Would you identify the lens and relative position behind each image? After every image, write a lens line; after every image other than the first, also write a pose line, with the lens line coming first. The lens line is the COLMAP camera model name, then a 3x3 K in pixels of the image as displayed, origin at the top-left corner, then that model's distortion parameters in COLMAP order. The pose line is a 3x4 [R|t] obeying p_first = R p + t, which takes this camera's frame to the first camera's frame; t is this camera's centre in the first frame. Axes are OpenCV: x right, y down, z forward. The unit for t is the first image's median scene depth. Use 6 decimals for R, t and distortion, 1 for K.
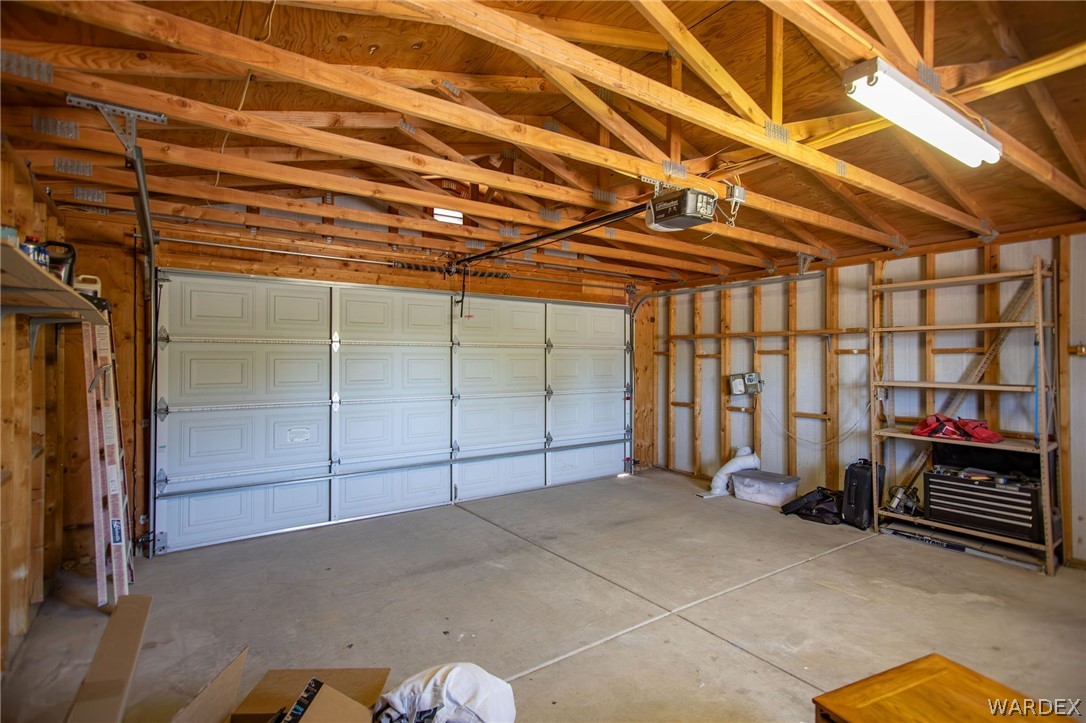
lens RADIAL K [[529.1, 0, 539.5], [0, 529.1, 356.9], [0, 0, 1]] dist [0.012749, 0.005367]
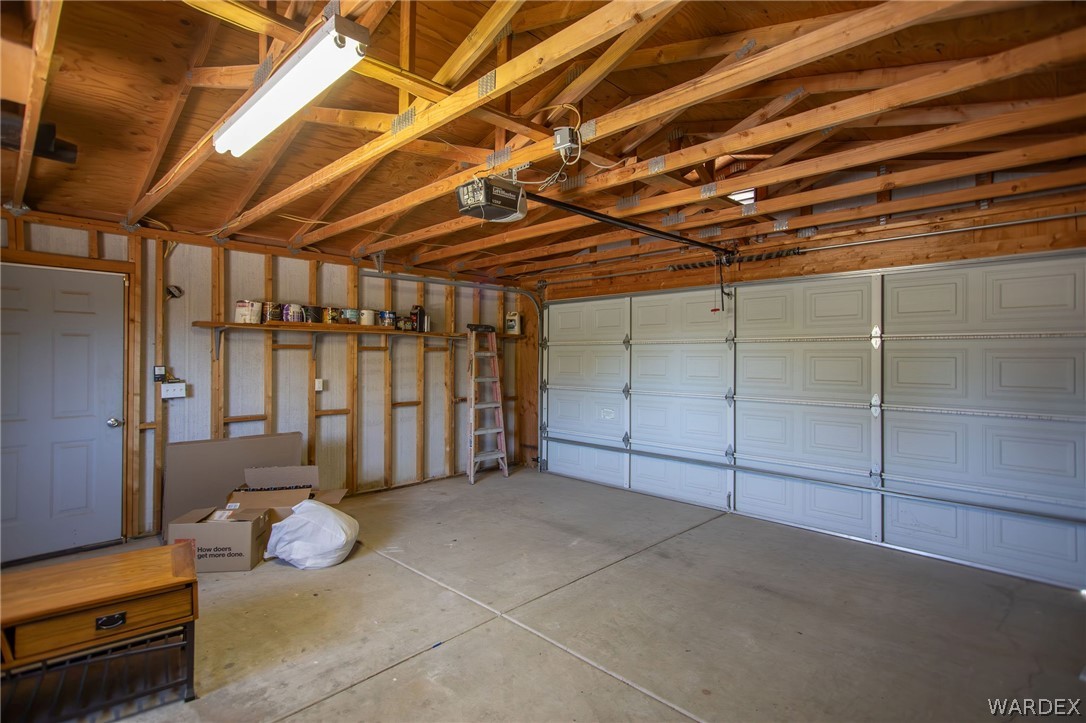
lens RADIAL K [[529.1, 0, 539.2], [0, 529.1, 356.8], [0, 0, 1]] dist [0.012749, 0.005367]
pose [[0.184322, -0.001264, -0.982865, 0.791686], [-0.001389, 0.999998, -0.001547, 0.007883], [0.982865, 0.001650, 0.184320, 0.579456]]
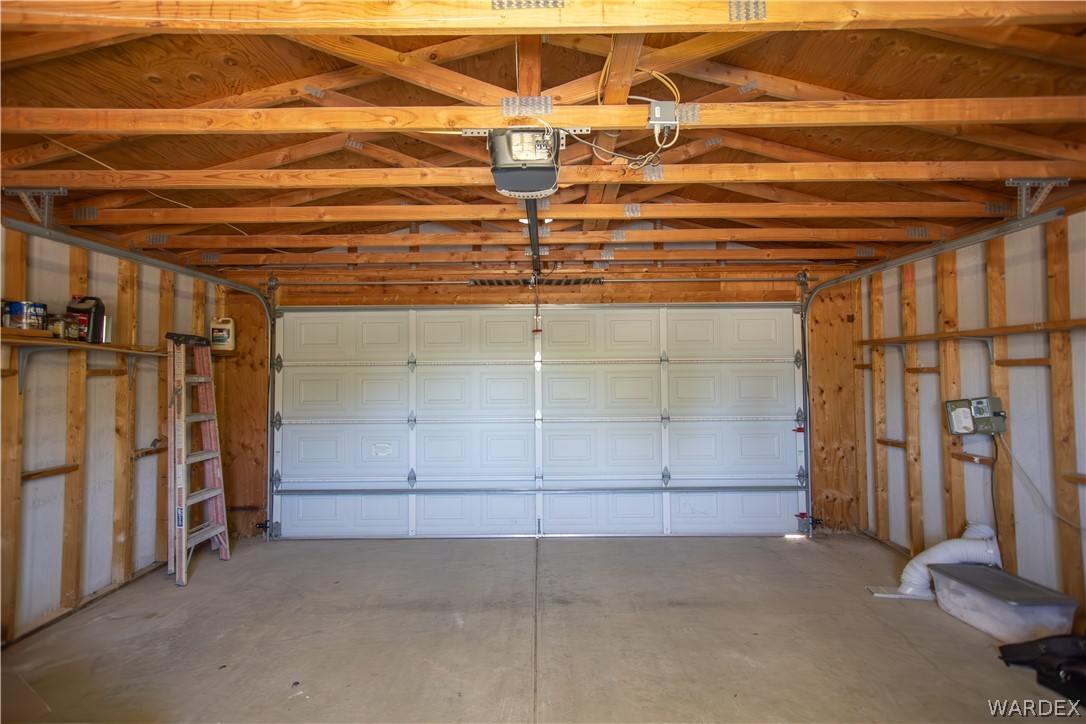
lens RADIAL K [[529.1, 0, 539.9], [0, 529.1, 355.4], [0, 0, 1]] dist [0.012749, 0.005367]
pose [[0.818351, -0.030785, -0.573894, 0.426498], [0.011635, 0.999247, -0.037011, -0.001096], [0.574601, 0.023611, 0.818093, 0.290741]]
